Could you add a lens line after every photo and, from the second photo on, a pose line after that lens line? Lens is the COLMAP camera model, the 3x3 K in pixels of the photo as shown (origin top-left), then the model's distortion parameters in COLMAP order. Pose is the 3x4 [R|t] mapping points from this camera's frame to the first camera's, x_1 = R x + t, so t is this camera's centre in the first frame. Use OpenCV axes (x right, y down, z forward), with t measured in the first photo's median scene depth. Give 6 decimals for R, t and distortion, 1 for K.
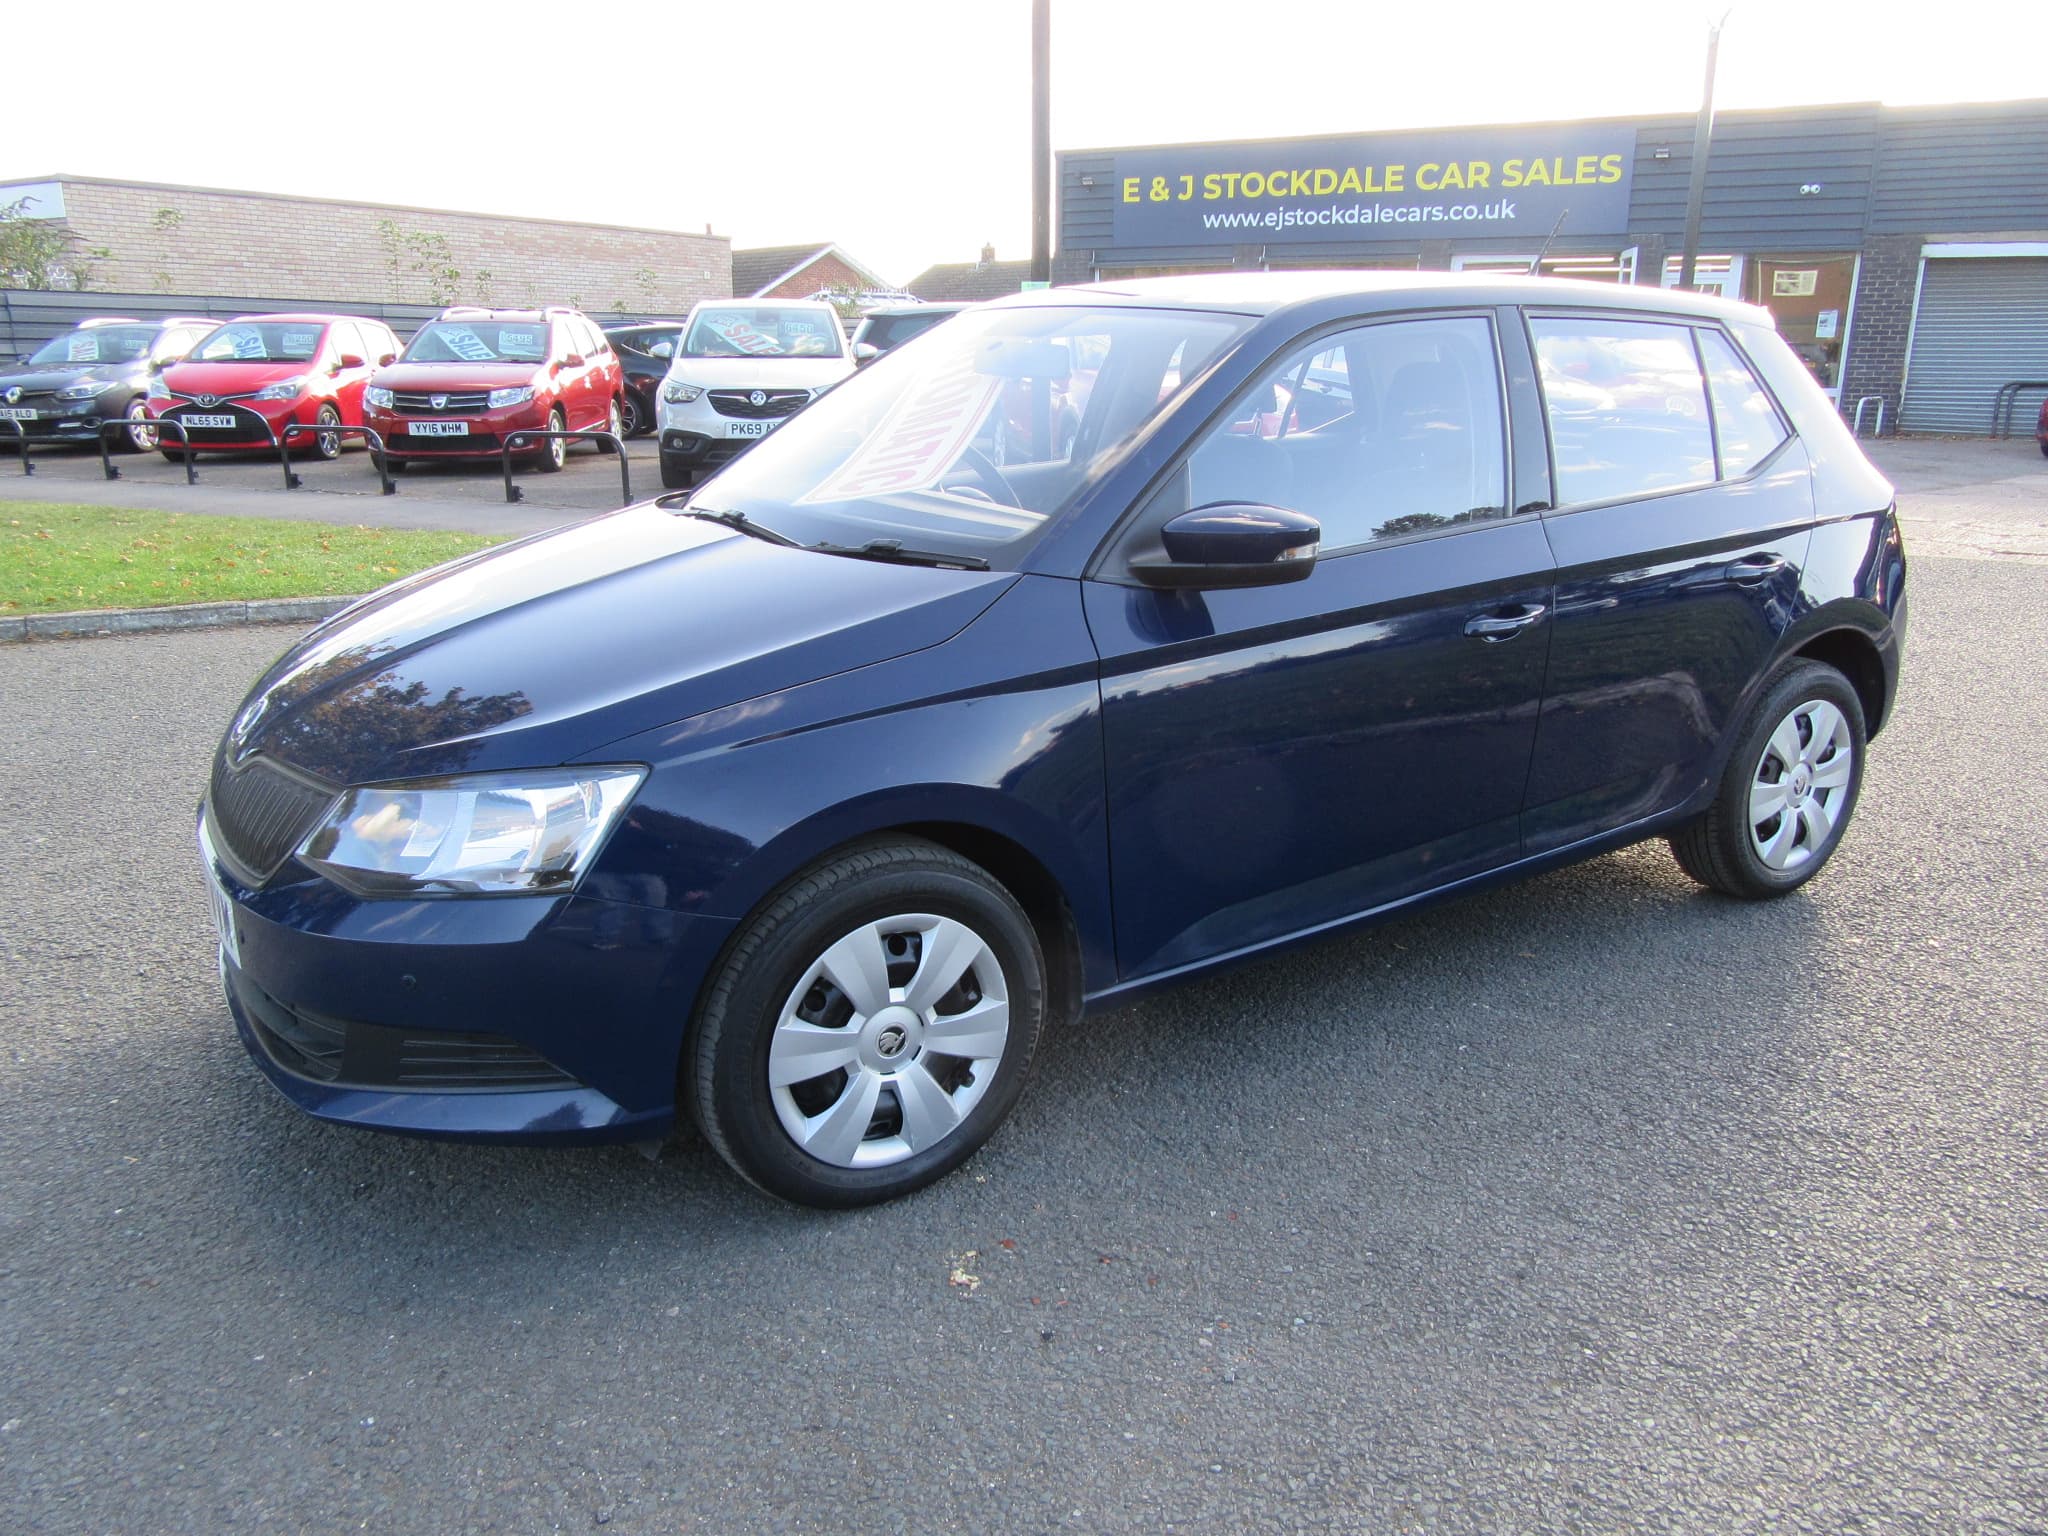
lens RADIAL K [[1507.2, 0, 1020.4], [0, 1507.2, 767.8], [0, 0, 1]] dist [-0.010364, 0.004358]
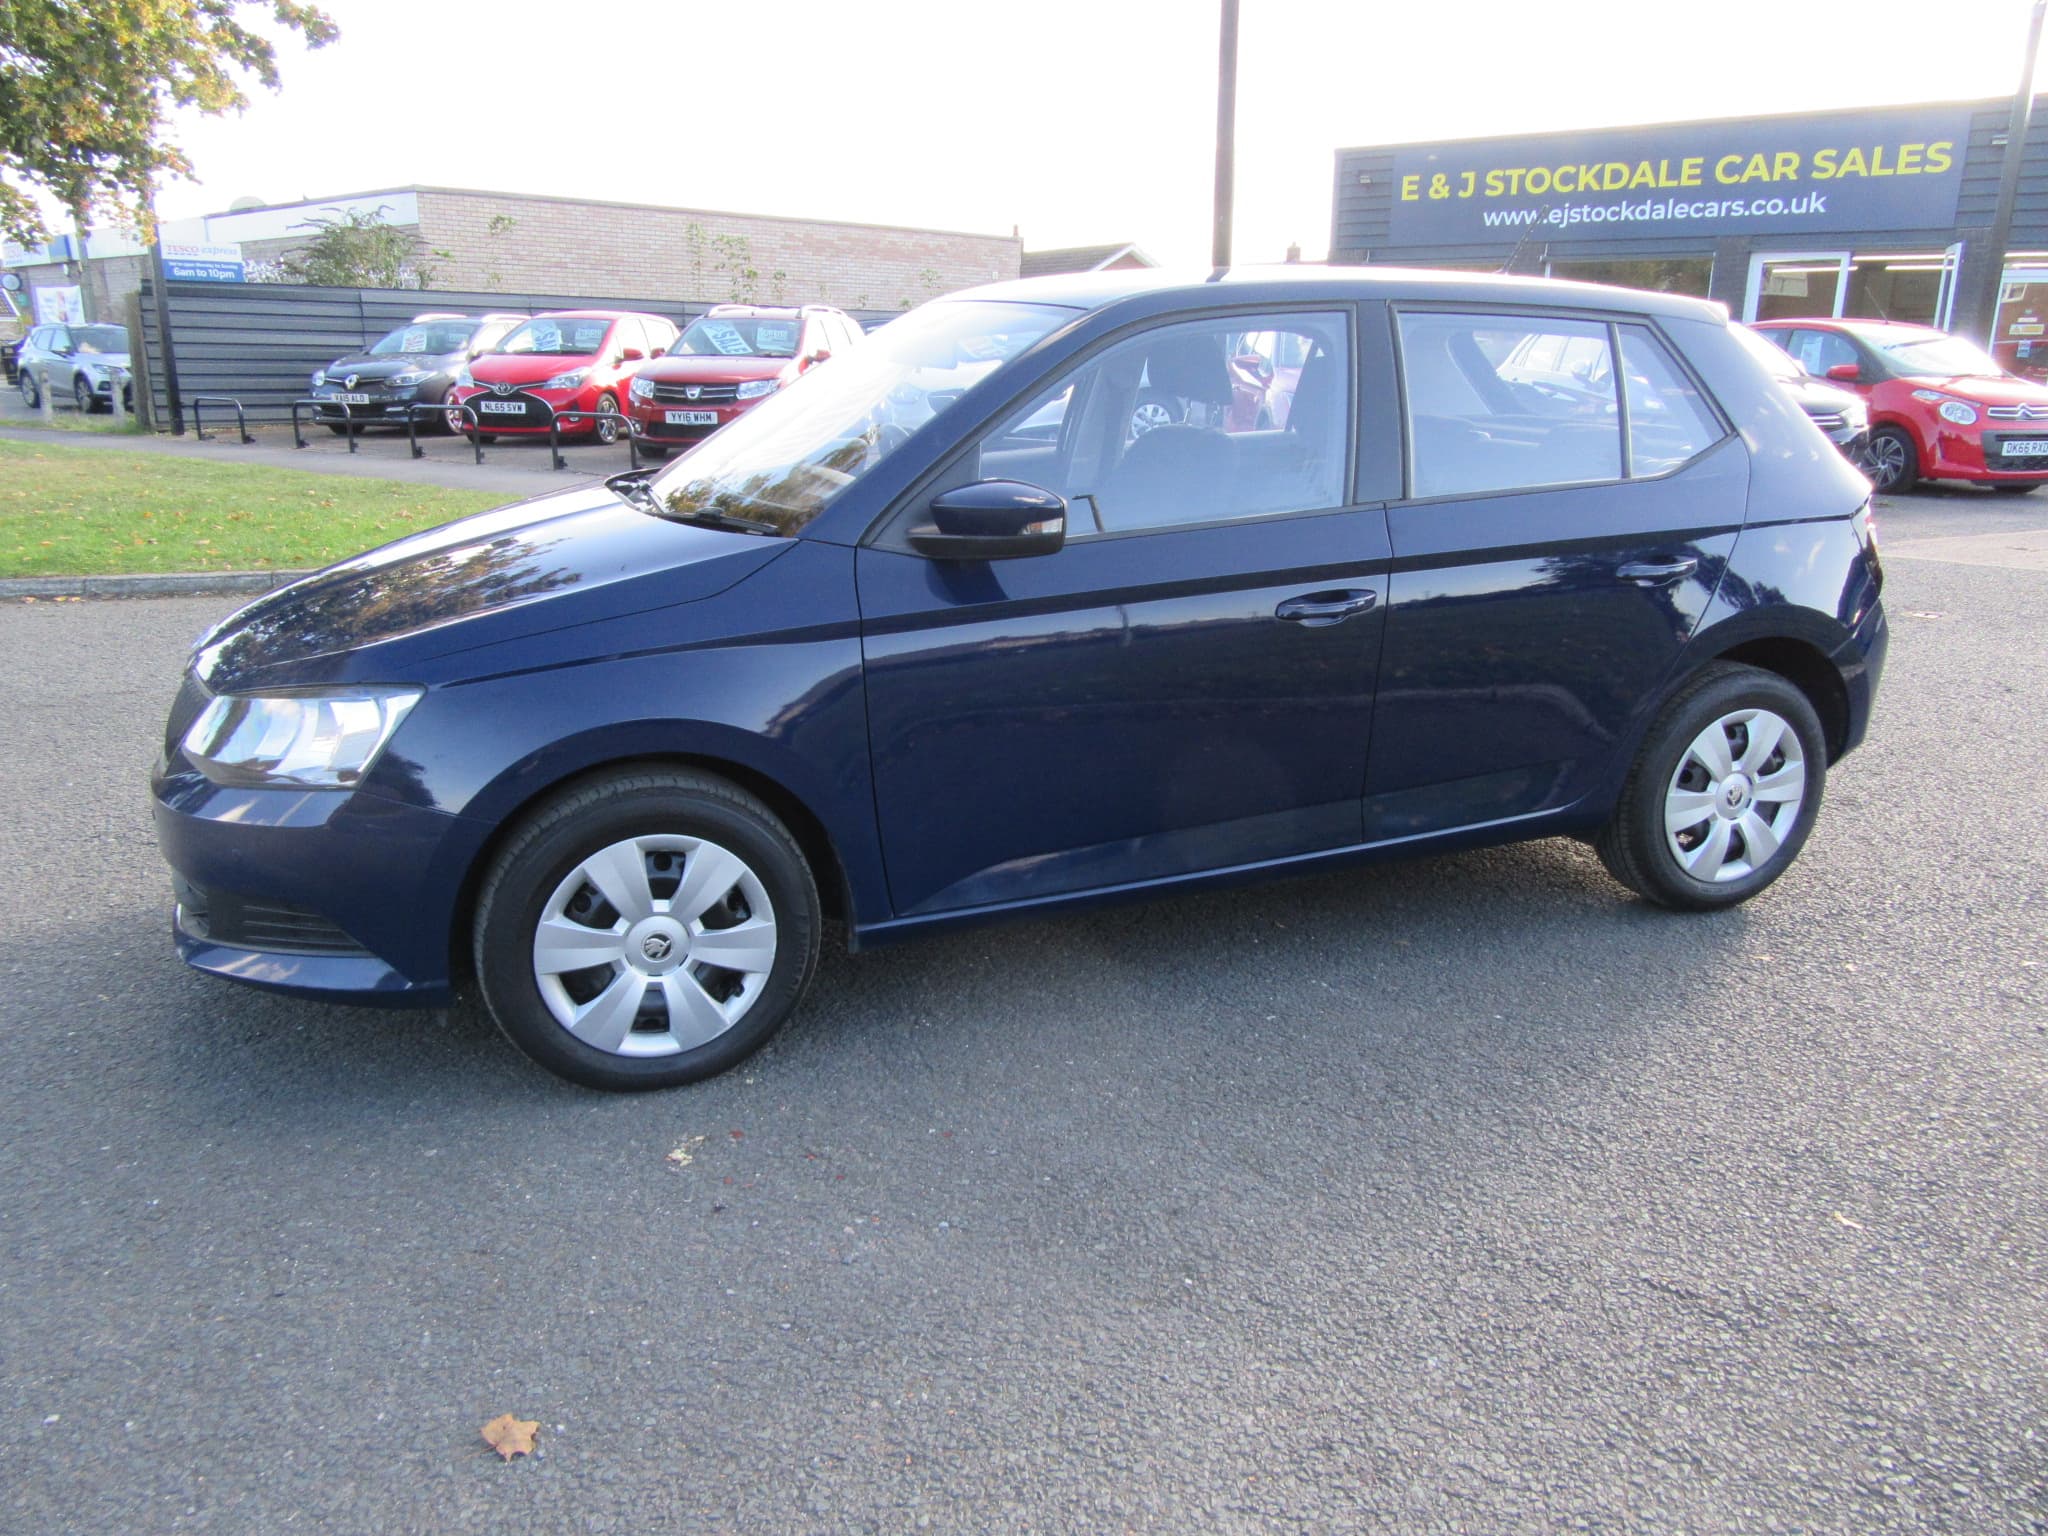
lens RADIAL K [[1507.2, 0, 1023.5], [0, 1507.2, 769.0], [0, 0, 1]] dist [-0.010364, 0.004358]
pose [[0.979751, 0.060573, -0.190838, 0.250121], [-0.060426, 0.998151, 0.006599, 0.015165], [0.190885, 0.005066, 0.981599, -0.039085]]
